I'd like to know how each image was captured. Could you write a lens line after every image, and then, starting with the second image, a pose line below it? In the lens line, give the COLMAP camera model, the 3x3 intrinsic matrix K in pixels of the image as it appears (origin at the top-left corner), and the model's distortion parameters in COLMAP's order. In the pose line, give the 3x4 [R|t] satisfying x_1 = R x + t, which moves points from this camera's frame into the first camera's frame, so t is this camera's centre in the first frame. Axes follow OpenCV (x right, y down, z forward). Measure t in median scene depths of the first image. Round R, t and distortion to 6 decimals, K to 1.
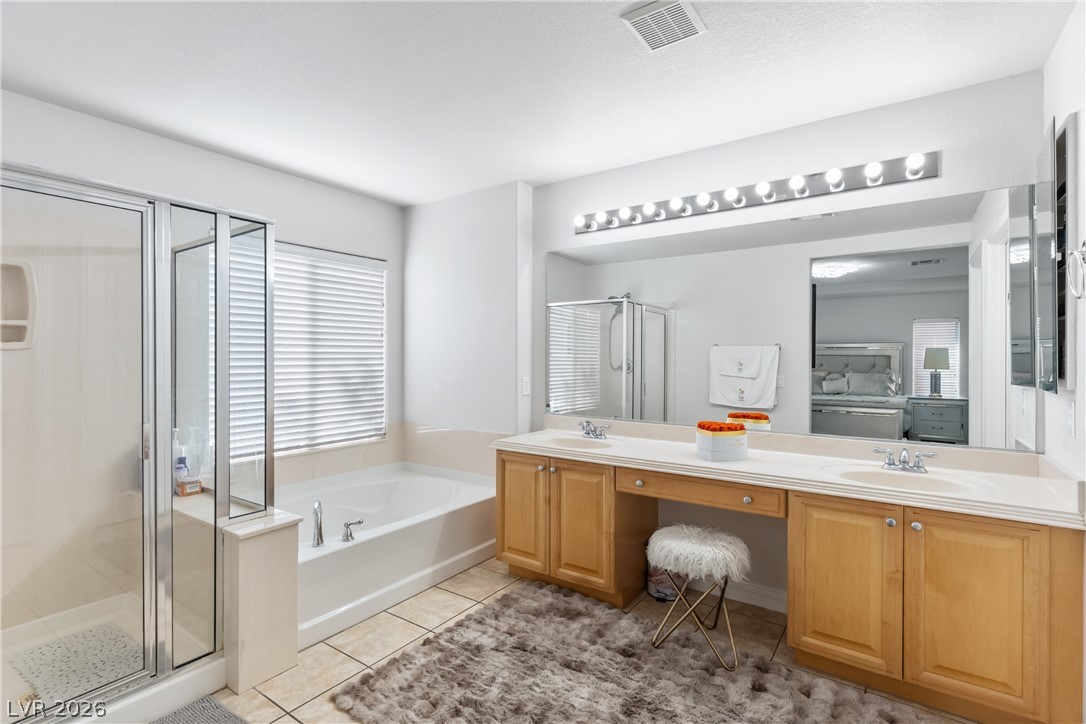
lens RADIAL K [[512.9, 0, 544.2], [0, 512.9, 358.2], [0, 0, 1]] dist [-0.001210, 0.000730]
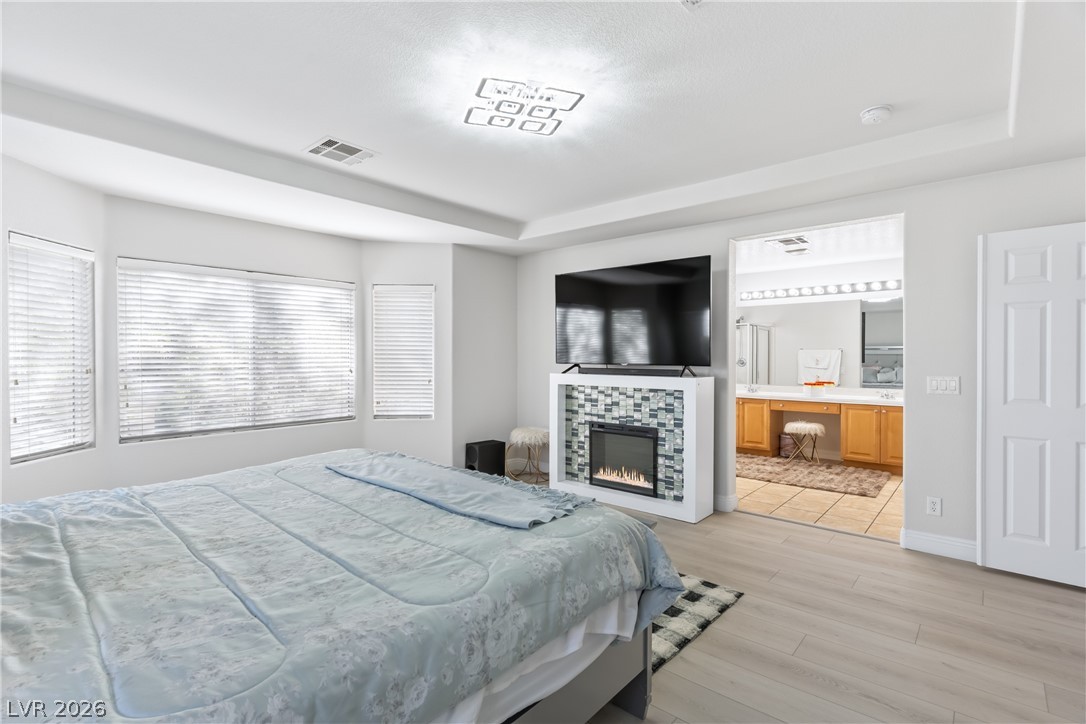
lens RADIAL K [[512.9, 0, 543.3], [0, 512.9, 365.0], [0, 0, 1]] dist [-0.001210, 0.000730]
pose [[0.994160, -0.005049, -0.107797, -0.702822], [0.006409, 0.999904, 0.012275, -0.000617], [0.107724, -0.012894, 0.994097, -1.643598]]
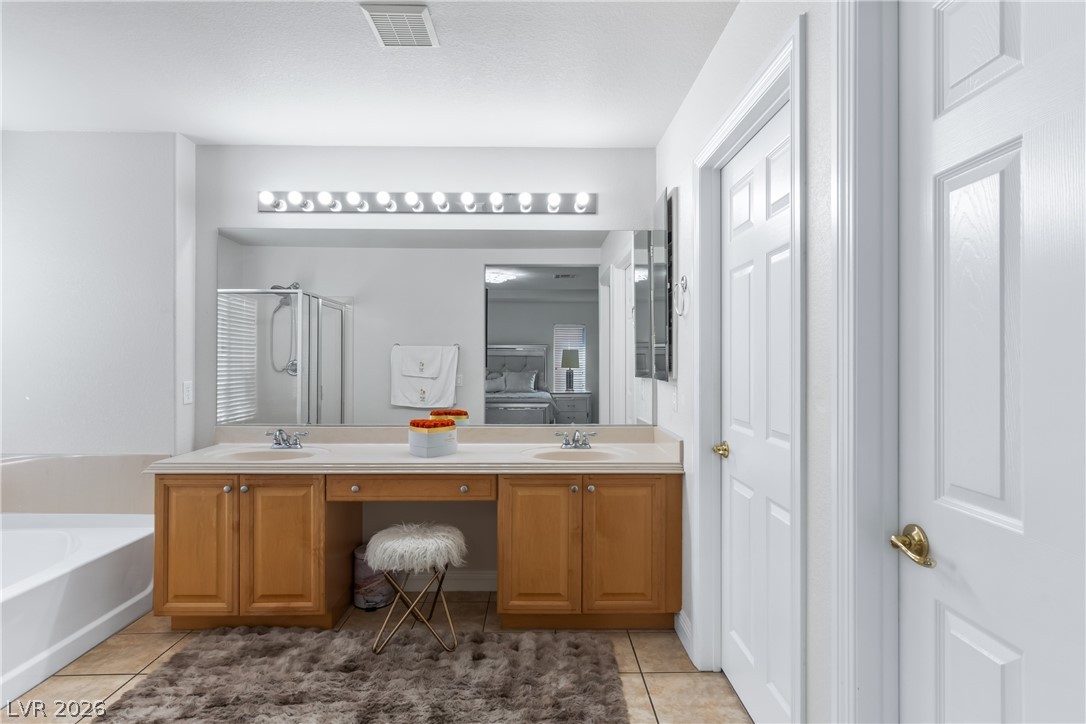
lens RADIAL K [[563.0, 0, 546.6], [0, 563.0, 359.0], [0, 0, 1]] dist [-0.003391, 0.001622]
pose [[0.808464, -0.001336, 0.588544, -0.134479], [0.001503, 0.999999, 0.000205, 0.003818], [-0.588544, 0.000719, 0.808465, -0.047301]]
